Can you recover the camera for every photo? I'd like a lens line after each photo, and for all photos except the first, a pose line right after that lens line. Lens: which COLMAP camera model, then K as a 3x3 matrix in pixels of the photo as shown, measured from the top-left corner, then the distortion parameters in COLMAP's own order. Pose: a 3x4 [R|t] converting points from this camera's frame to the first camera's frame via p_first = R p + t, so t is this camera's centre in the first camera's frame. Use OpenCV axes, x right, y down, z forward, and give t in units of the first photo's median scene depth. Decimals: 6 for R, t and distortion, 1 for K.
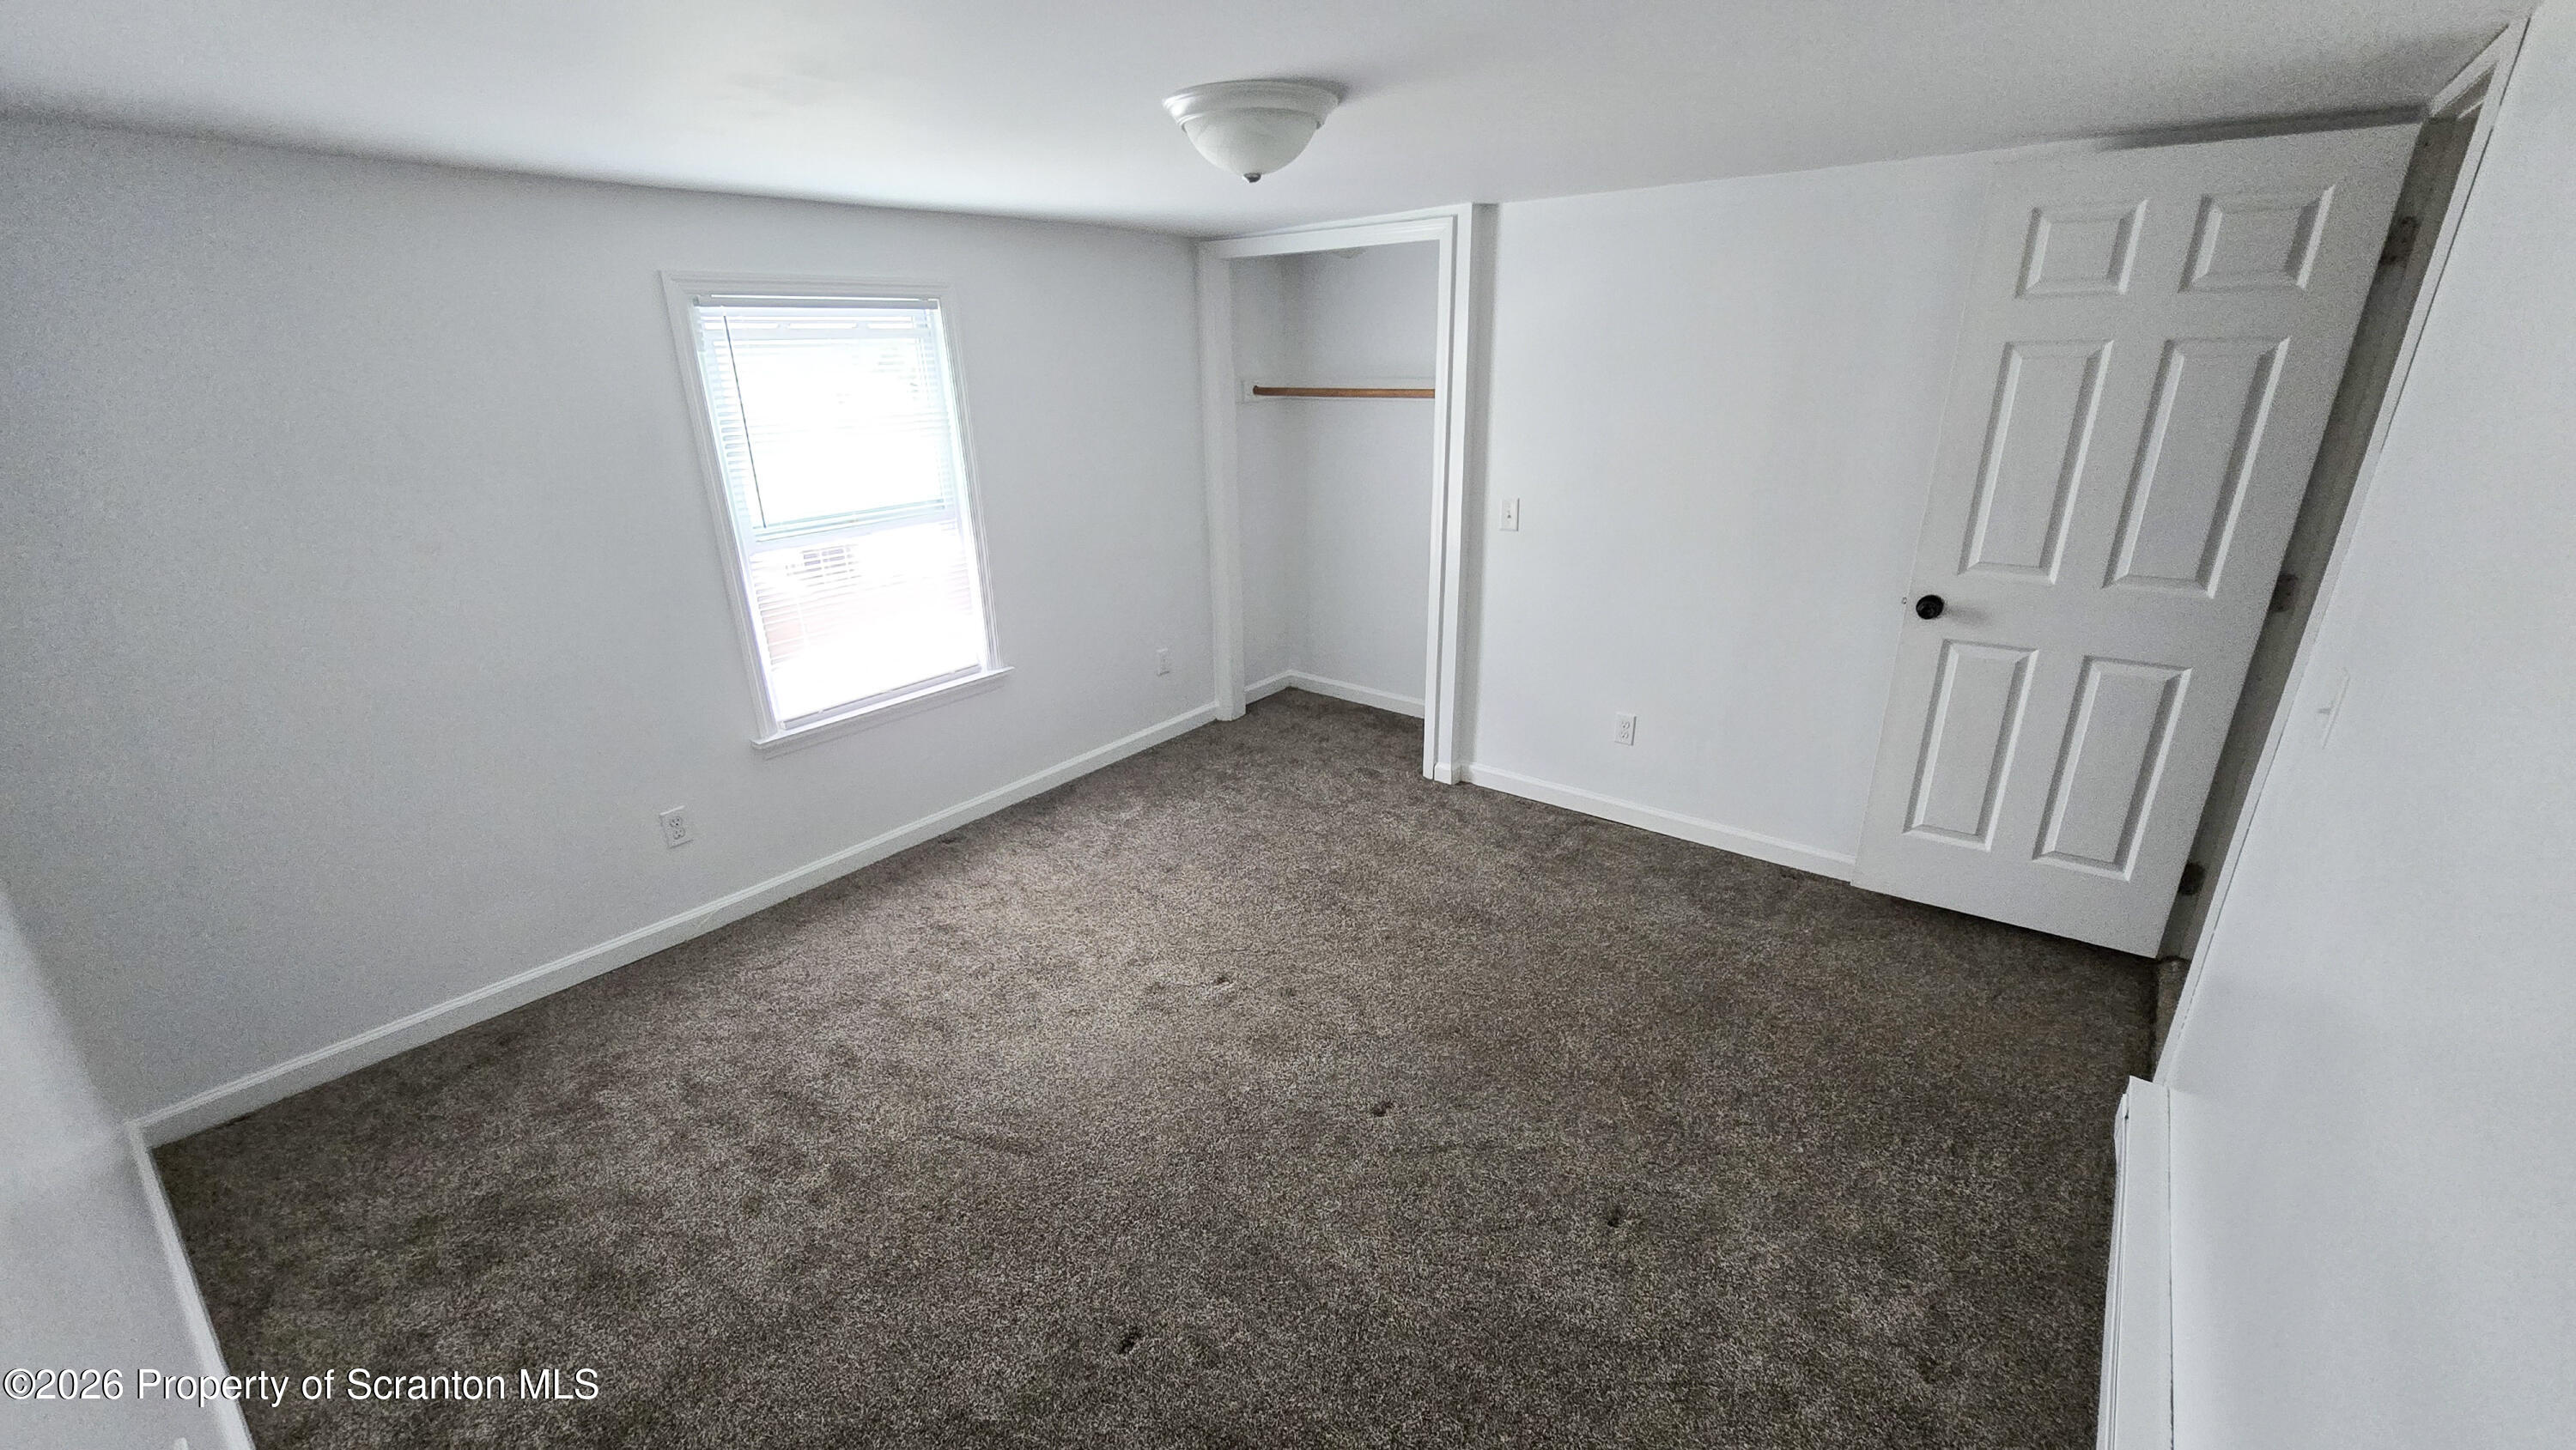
lens RADIAL K [[1044.2, 0, 1269.4], [0, 1044.2, 735.9], [0, 0, 1]] dist [-0.000846, 0.000029]
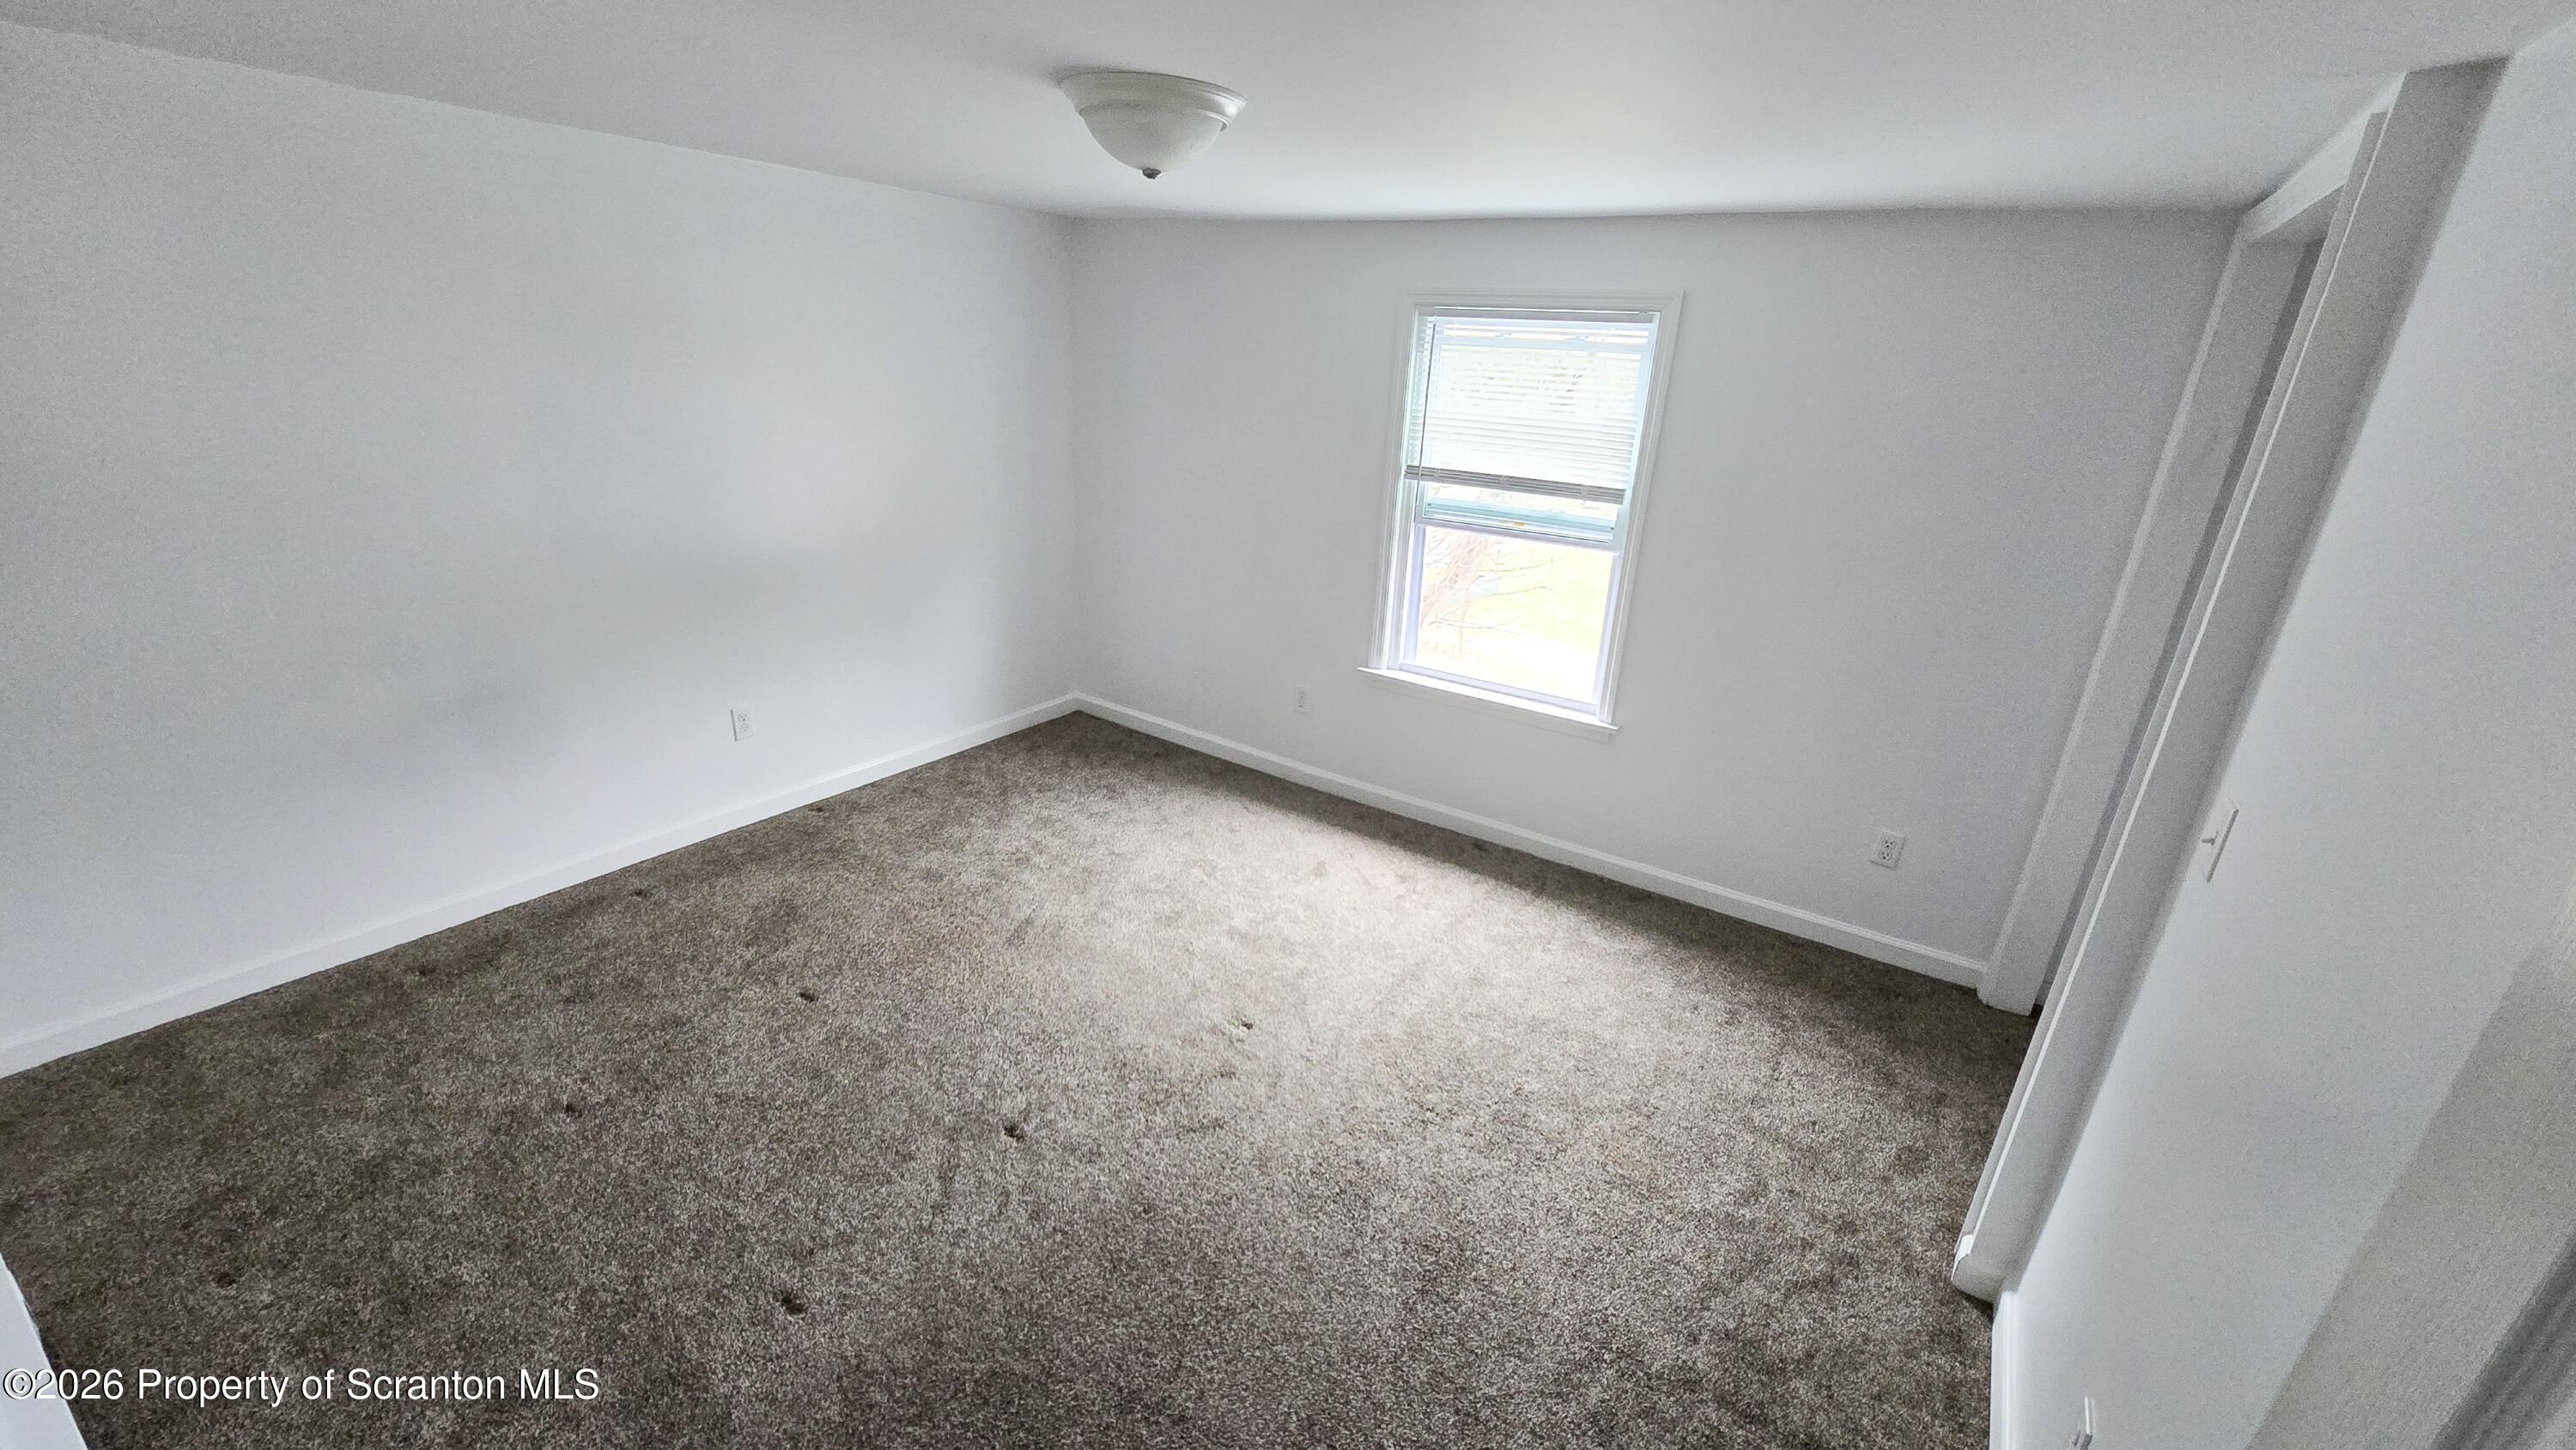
lens RADIAL K [[1044.2, 0, 1269.4], [0, 1044.2, 735.9], [0, 0, 1]] dist [-0.000846, 0.000029]
pose [[0.084381, 0.375545, -0.922955, 0.612622], [-0.396918, 0.862268, 0.314563, -0.248523], [0.913967, 0.339795, 0.221819, 0.607614]]
